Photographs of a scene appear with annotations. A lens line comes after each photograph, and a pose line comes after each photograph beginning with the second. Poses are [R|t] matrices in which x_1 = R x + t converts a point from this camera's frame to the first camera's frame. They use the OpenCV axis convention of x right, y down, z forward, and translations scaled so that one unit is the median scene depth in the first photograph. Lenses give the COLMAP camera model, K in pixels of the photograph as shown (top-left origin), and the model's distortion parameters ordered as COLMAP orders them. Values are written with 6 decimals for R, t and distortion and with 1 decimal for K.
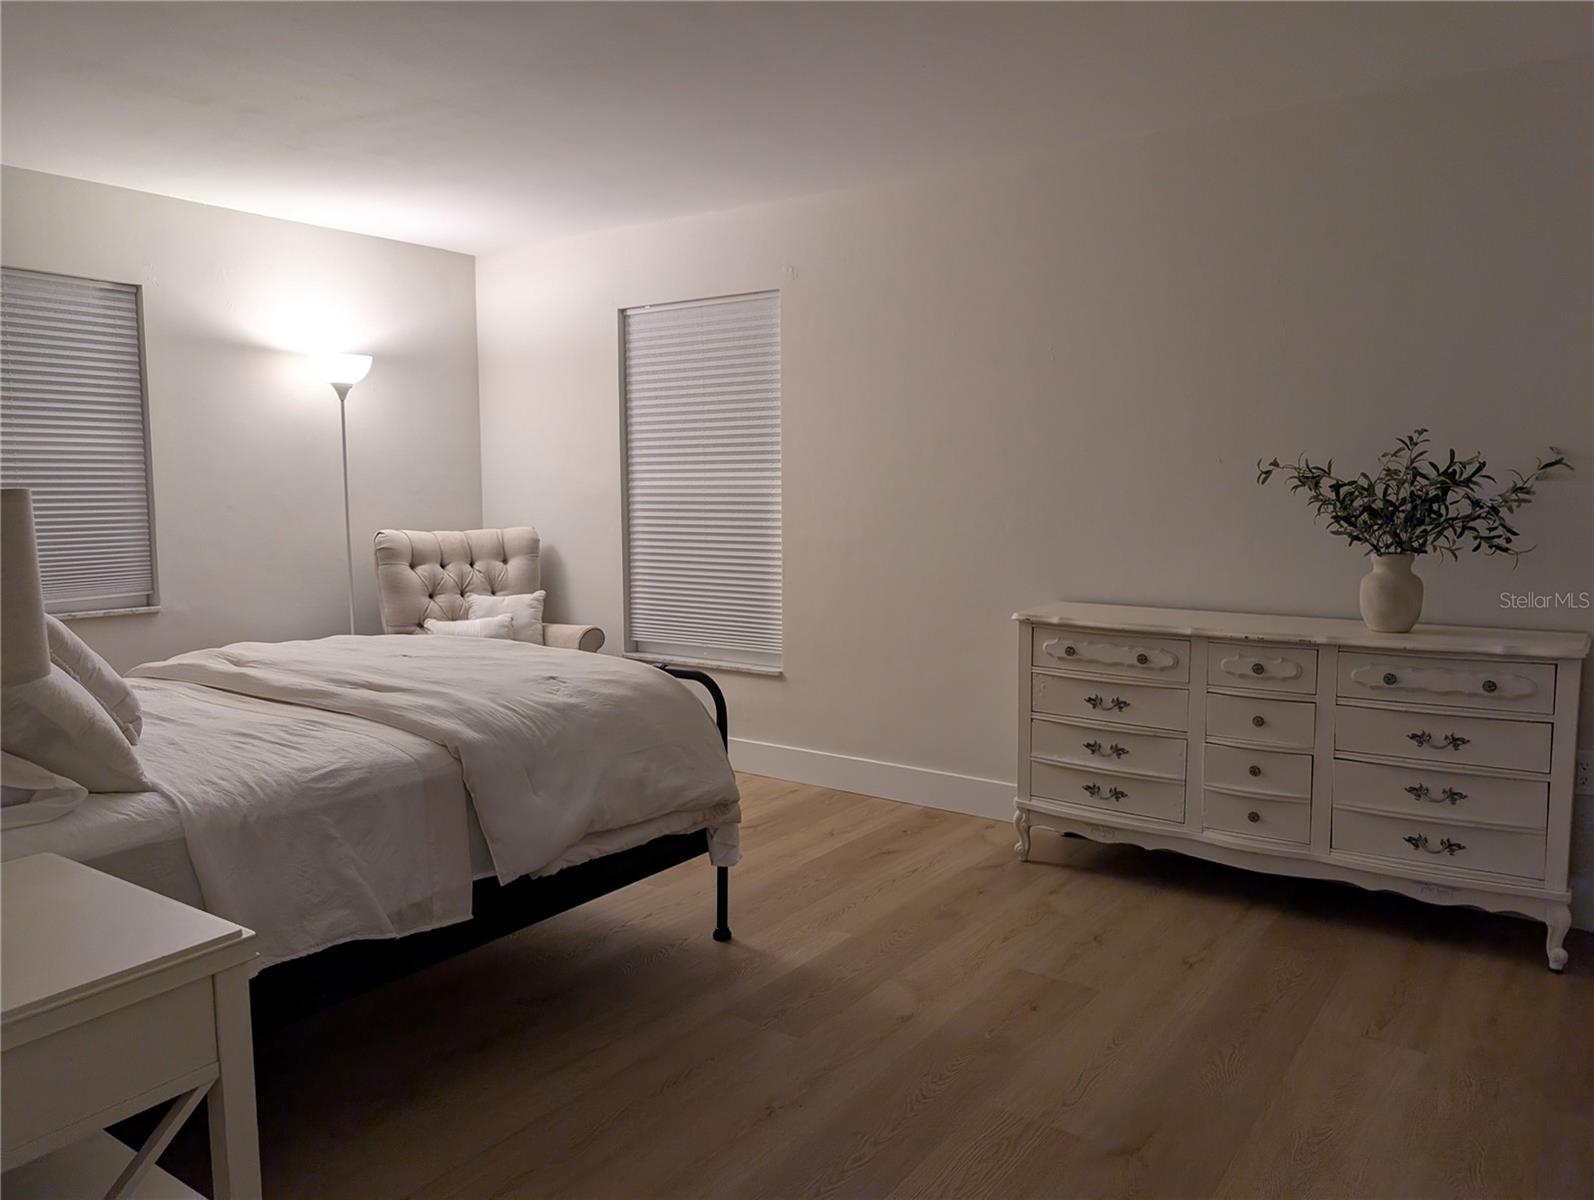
lens RADIAL K [[1139.7, 0, 797.0], [0, 1139.7, 600.0], [0, 0, 1]] dist [0.028771, -0.066624]
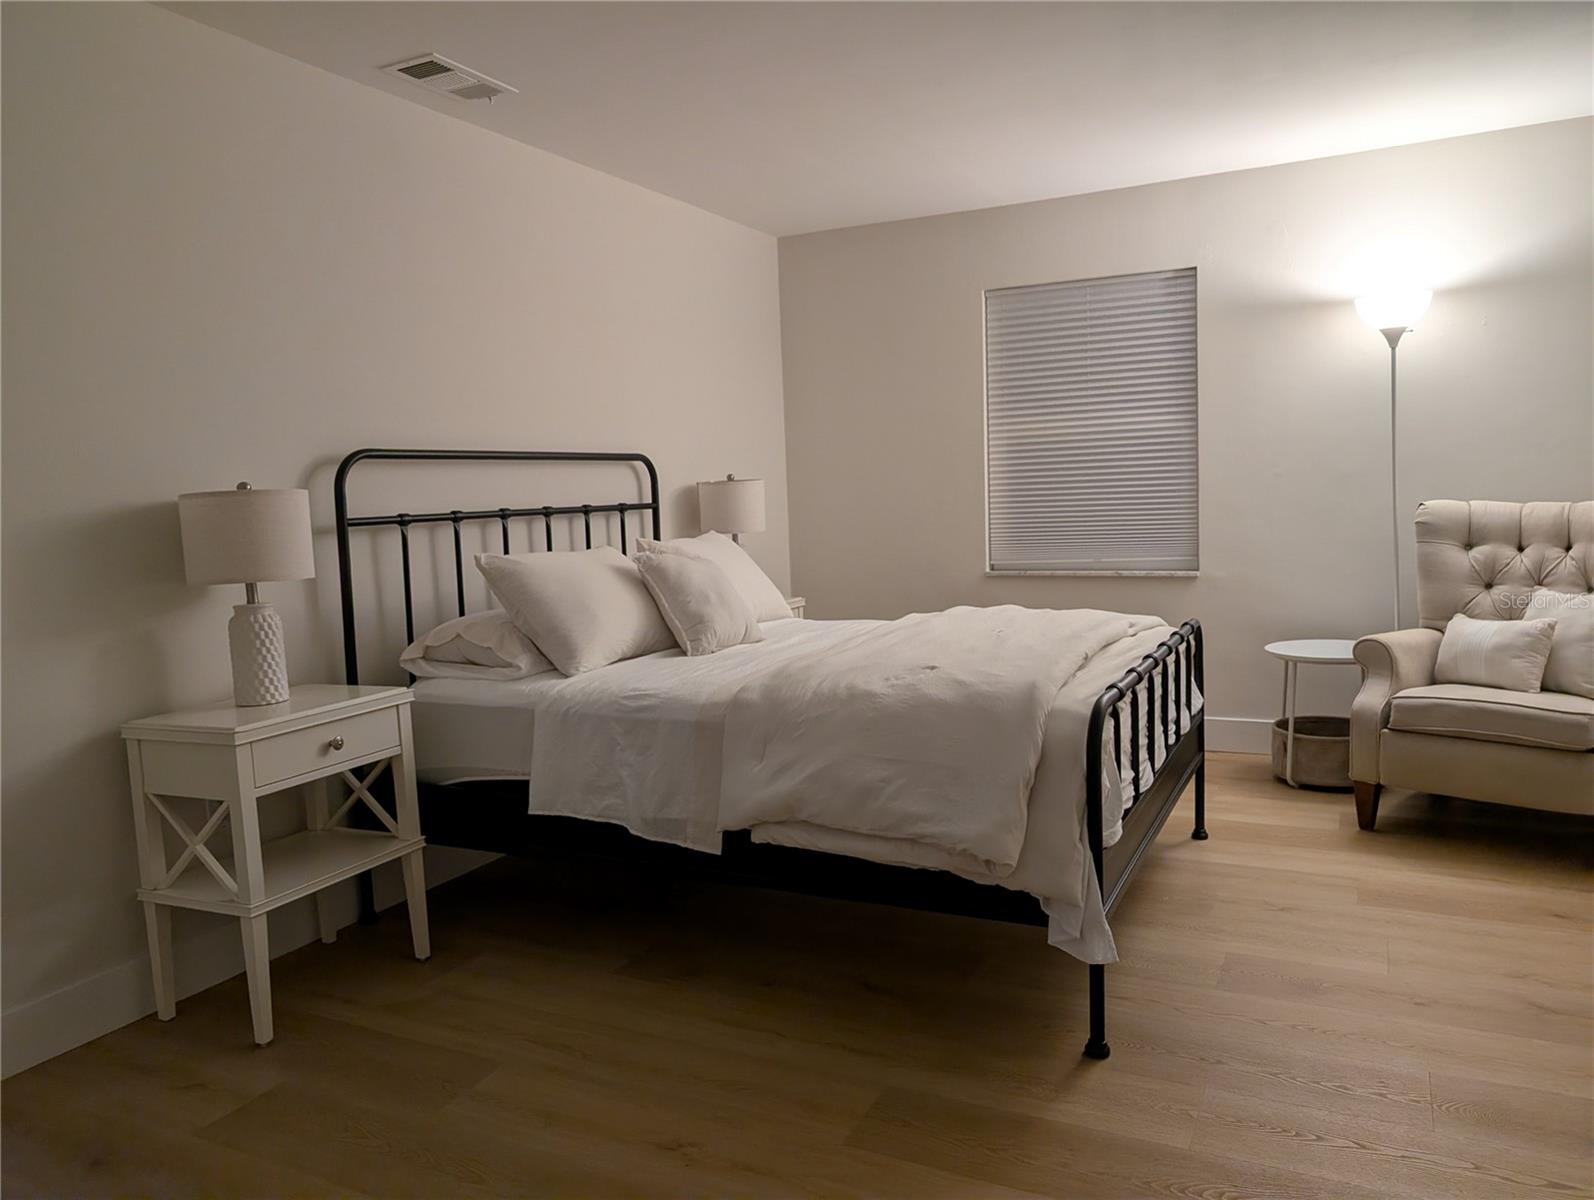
lens RADIAL K [[1139.7, 0, 797.0], [0, 1139.7, 600.0], [0, 0, 1]] dist [0.028771, -0.066624]
pose [[0.156865, 0.093790, -0.983156, 0.431988], [-0.059019, 0.994592, 0.085465, -0.037585], [0.985855, 0.044618, 0.161552, 0.475218]]
